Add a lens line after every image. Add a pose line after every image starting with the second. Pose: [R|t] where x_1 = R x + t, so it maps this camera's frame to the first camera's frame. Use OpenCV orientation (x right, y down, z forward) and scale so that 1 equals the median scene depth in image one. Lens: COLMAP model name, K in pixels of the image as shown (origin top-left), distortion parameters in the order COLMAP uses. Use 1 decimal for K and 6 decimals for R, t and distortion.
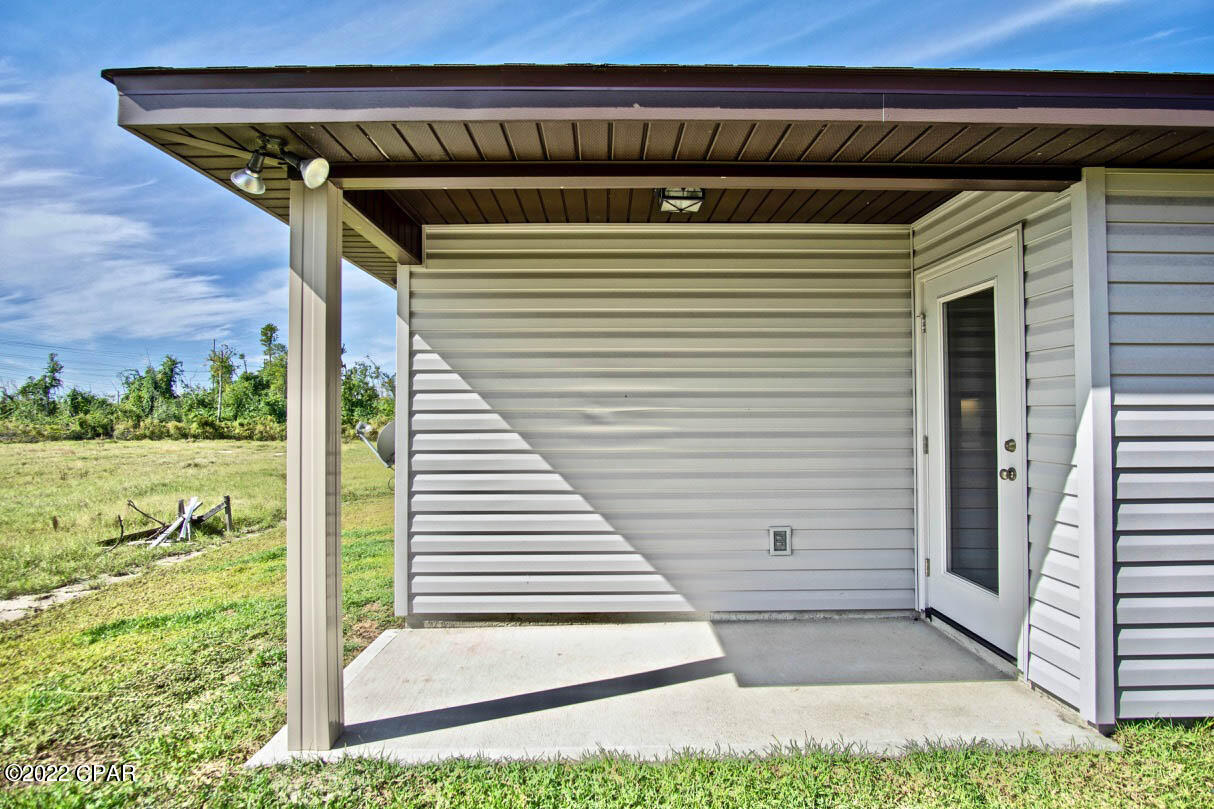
lens RADIAL K [[654.4, 0, 605.6], [0, 654.4, 396.9], [0, 0, 1]] dist [-0.024583, 0.003017]
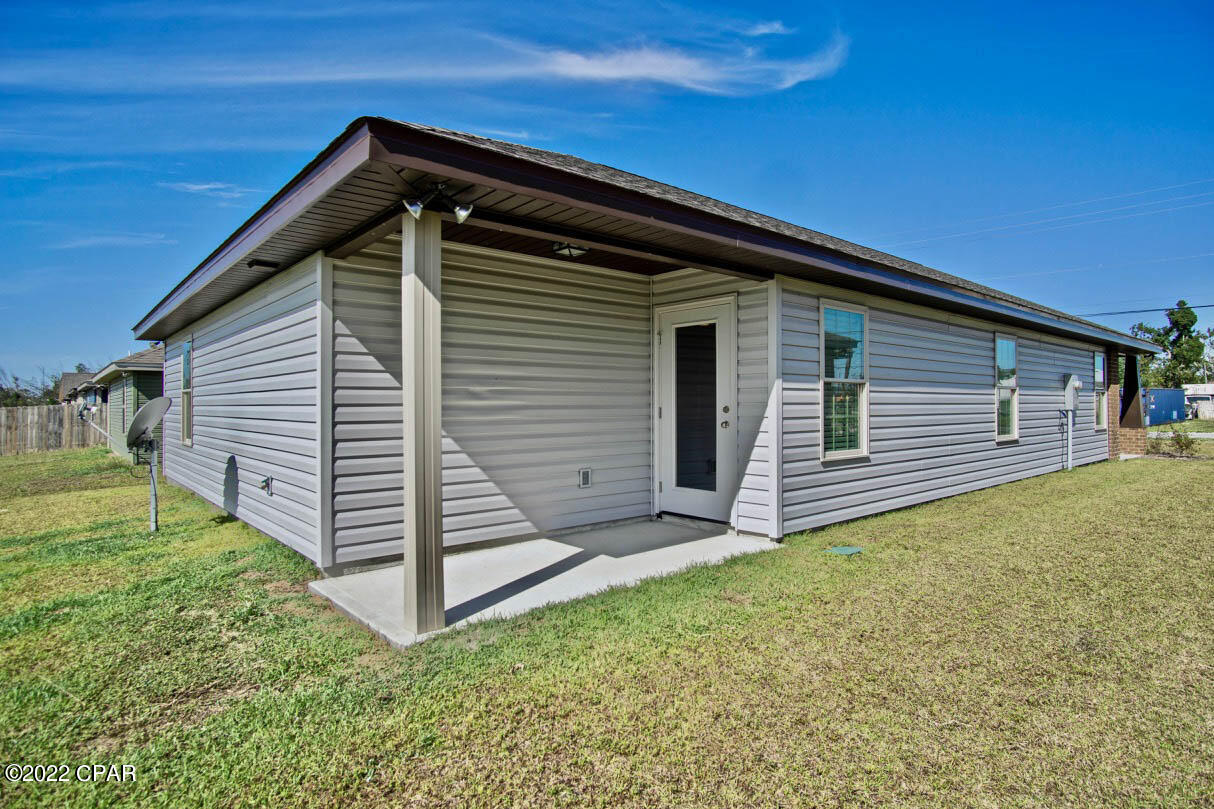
lens RADIAL K [[654.4, 0, 605.6], [0, 654.4, 396.9], [0, 0, 1]] dist [-0.024583, 0.003017]
pose [[0.765962, 0.006778, 0.642850, -0.713693], [-0.016008, 0.999835, 0.008532, 0.023332], [-0.642686, -0.016826, 0.765945, -0.187711]]
